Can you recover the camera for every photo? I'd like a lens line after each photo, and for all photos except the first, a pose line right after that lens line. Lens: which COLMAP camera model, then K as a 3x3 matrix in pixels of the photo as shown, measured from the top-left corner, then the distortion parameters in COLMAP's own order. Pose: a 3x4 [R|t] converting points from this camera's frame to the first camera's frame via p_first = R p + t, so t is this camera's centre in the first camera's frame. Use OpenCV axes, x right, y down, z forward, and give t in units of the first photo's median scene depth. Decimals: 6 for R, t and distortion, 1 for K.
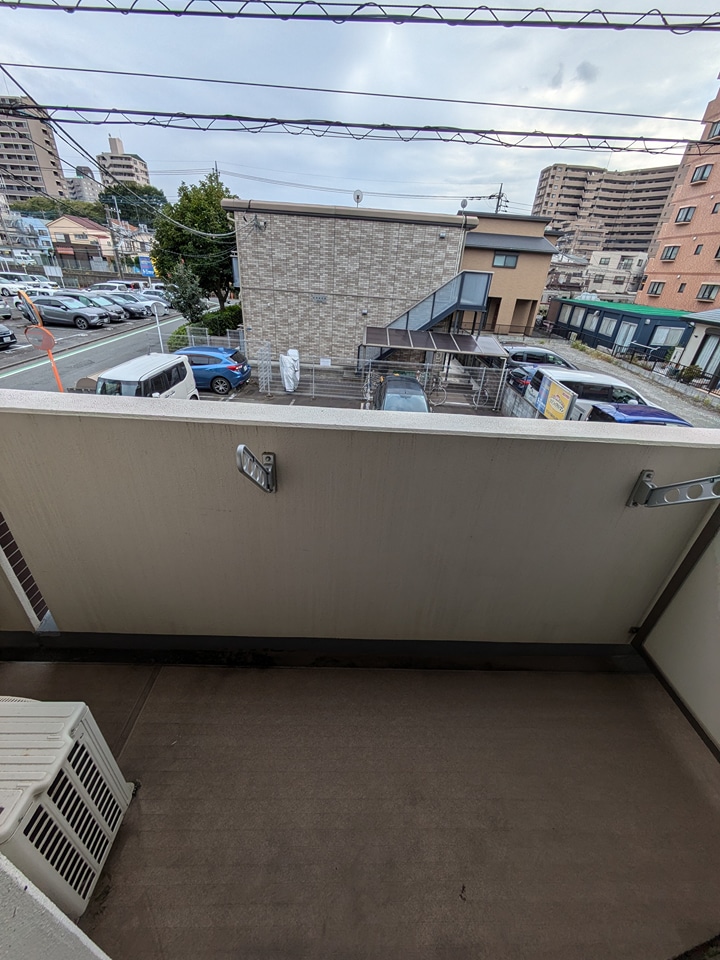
lens RADIAL K [[377.0, 0, 363.3], [0, 377.0, 479.6], [0, 0, 1]] dist [-0.001887, 0.000272]
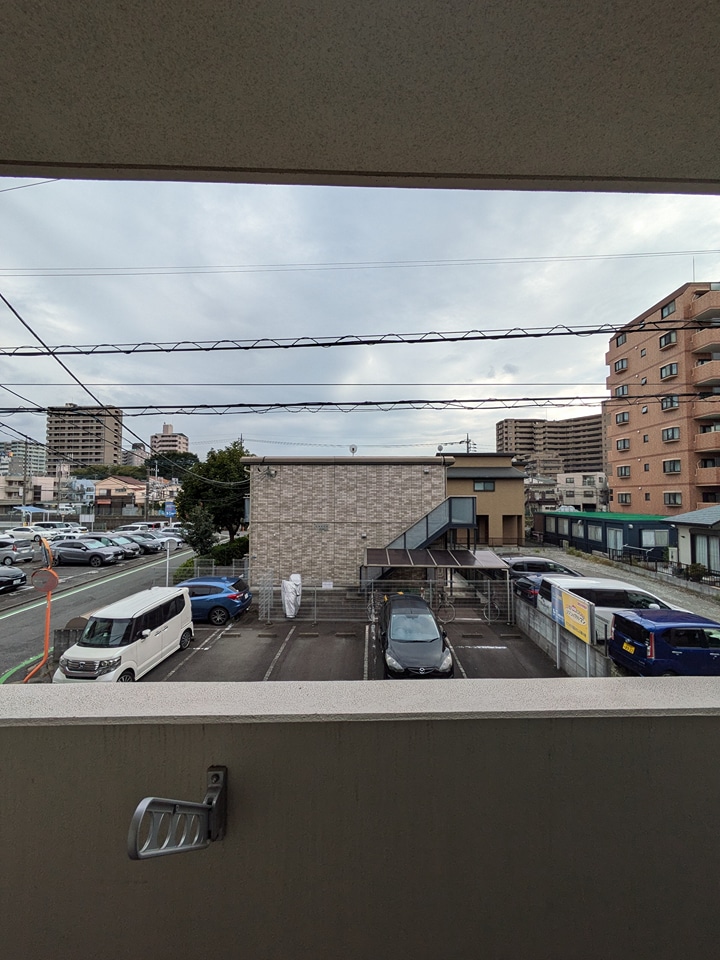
lens RADIAL K [[377.0, 0, 363.9], [0, 377.0, 479.6], [0, 0, 1]] dist [-0.001887, 0.000272]
pose [[0.998036, -0.061922, 0.009505, 0.002854], [0.057465, 0.844458, -0.532530, -0.010764], [0.024948, 0.532030, 0.846358, 0.013653]]
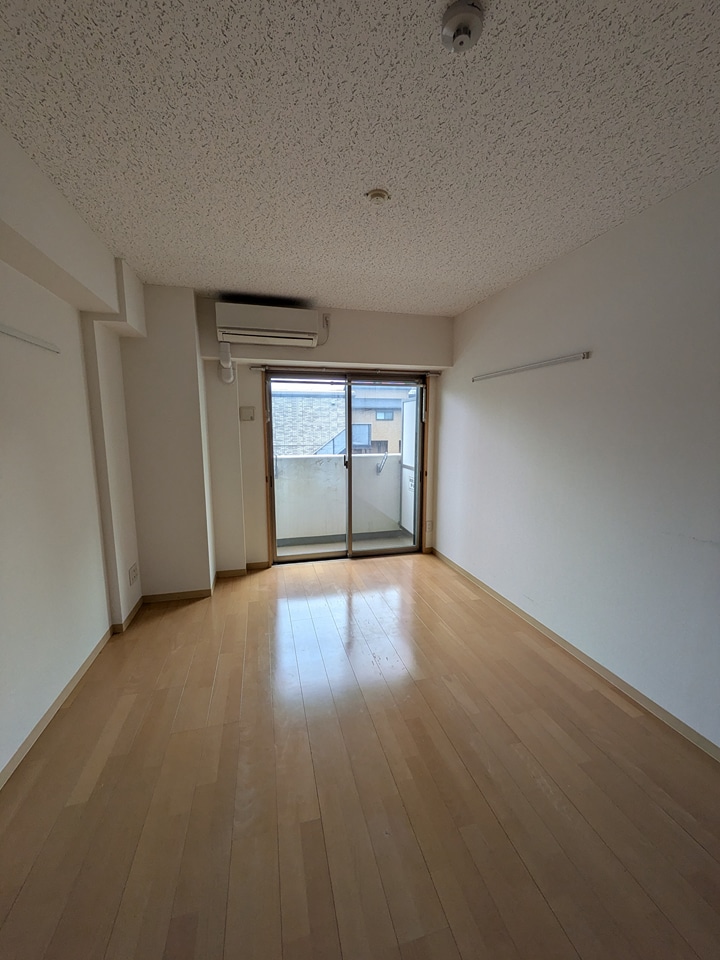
lens RADIAL K [[377.0, 0, 359.7], [0, 377.0, 483.7], [0, 0, 1]] dist [-0.001887, 0.000272]
pose [[0.972726, -0.095964, 0.211173, -0.017526], [0.163815, 0.928760, -0.332519, 0.098120], [-0.164220, 0.358044, 0.919150, -0.169116]]
